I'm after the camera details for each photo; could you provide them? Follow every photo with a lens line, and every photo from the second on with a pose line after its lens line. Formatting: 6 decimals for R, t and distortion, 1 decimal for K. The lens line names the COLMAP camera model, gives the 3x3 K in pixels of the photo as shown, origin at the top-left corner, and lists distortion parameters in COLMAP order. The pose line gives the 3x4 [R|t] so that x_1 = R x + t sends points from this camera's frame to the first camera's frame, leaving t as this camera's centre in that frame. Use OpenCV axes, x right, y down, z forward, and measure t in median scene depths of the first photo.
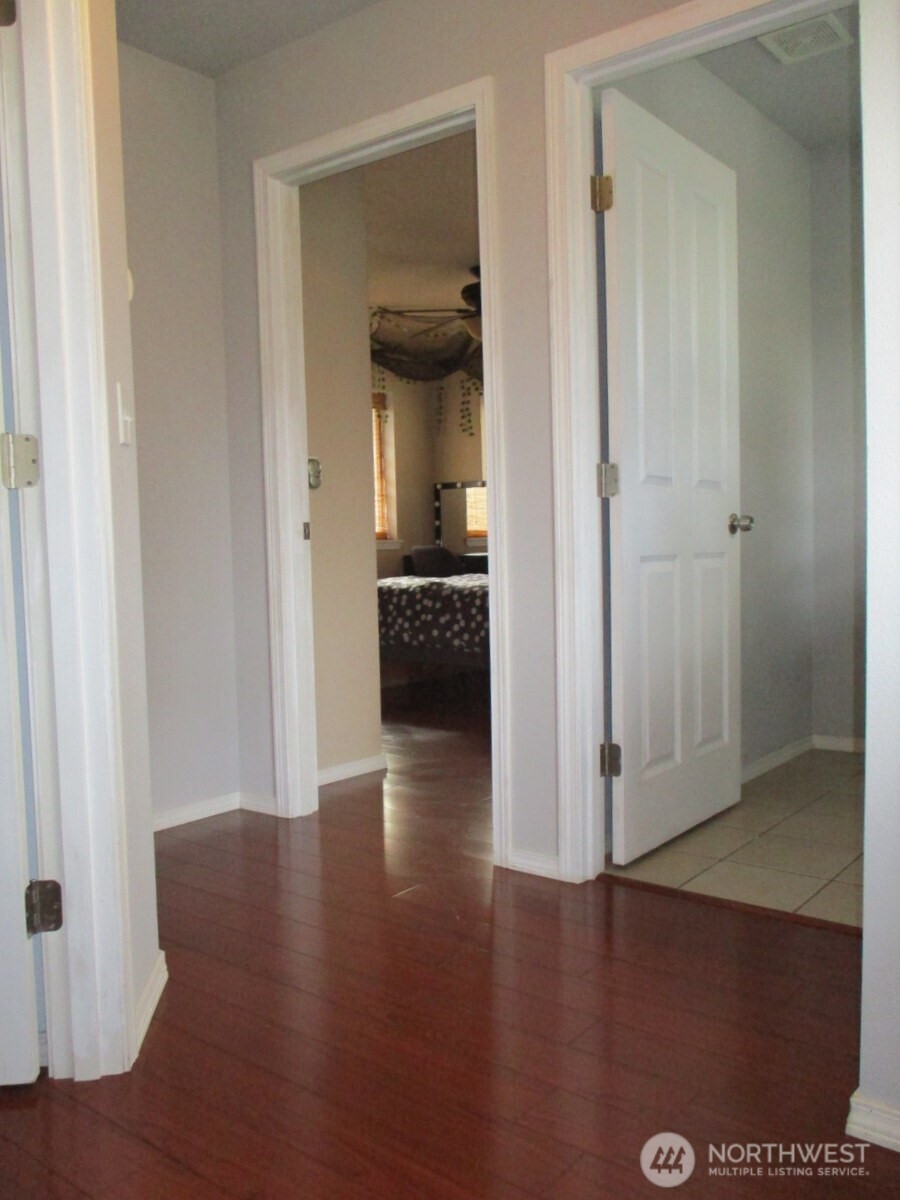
lens RADIAL K [[1031.1, 0, 450.0], [0, 1031.1, 600.0], [0, 0, 1]] dist [-0.046847, 0.006803]
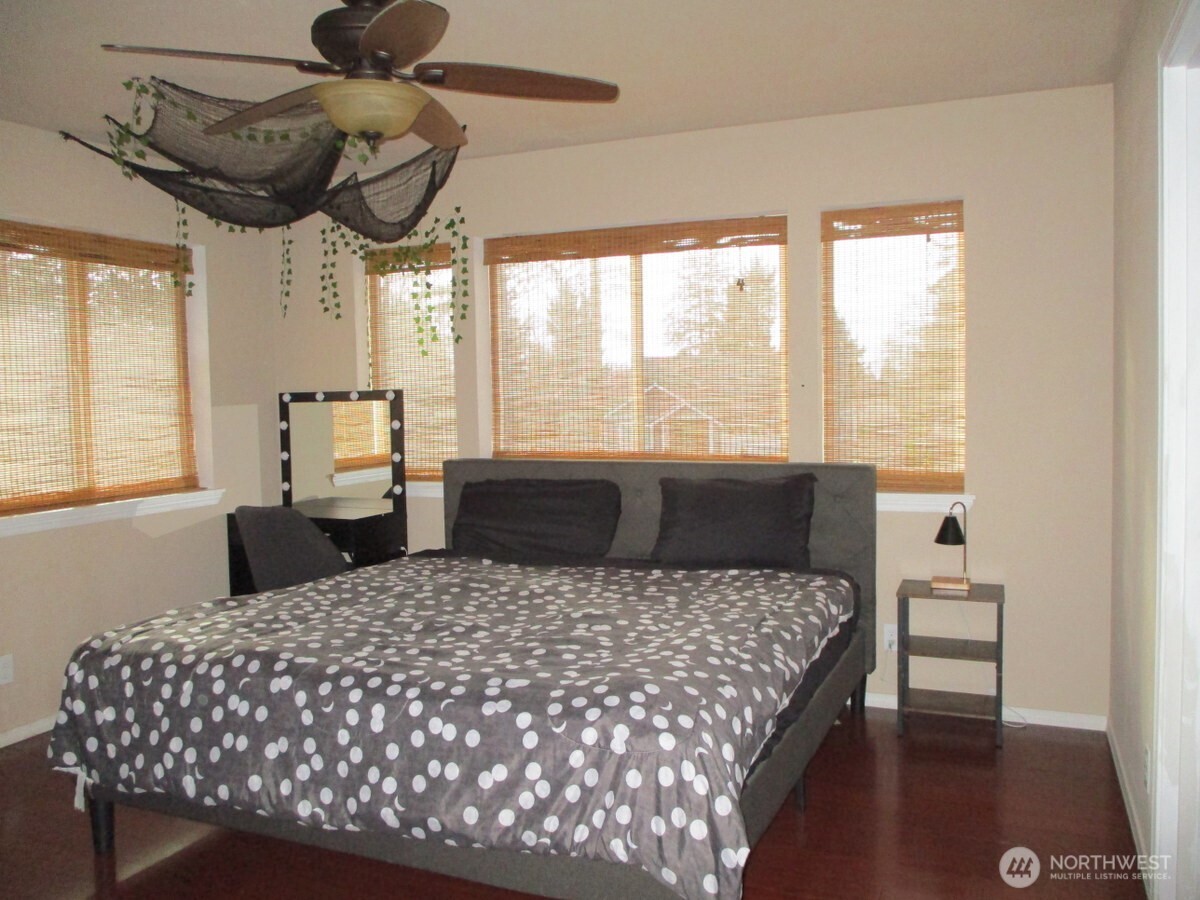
lens RADIAL K [[1031.1, 0, 600.1], [0, 1031.1, 427.3], [0, 0, 1]] dist [-0.046847, 0.006803]
pose [[0.965677, -0.010534, 0.259531, 0.015923], [0.020264, 0.999187, -0.034846, -0.097680], [-0.258953, 0.038909, 0.965106, 0.514385]]
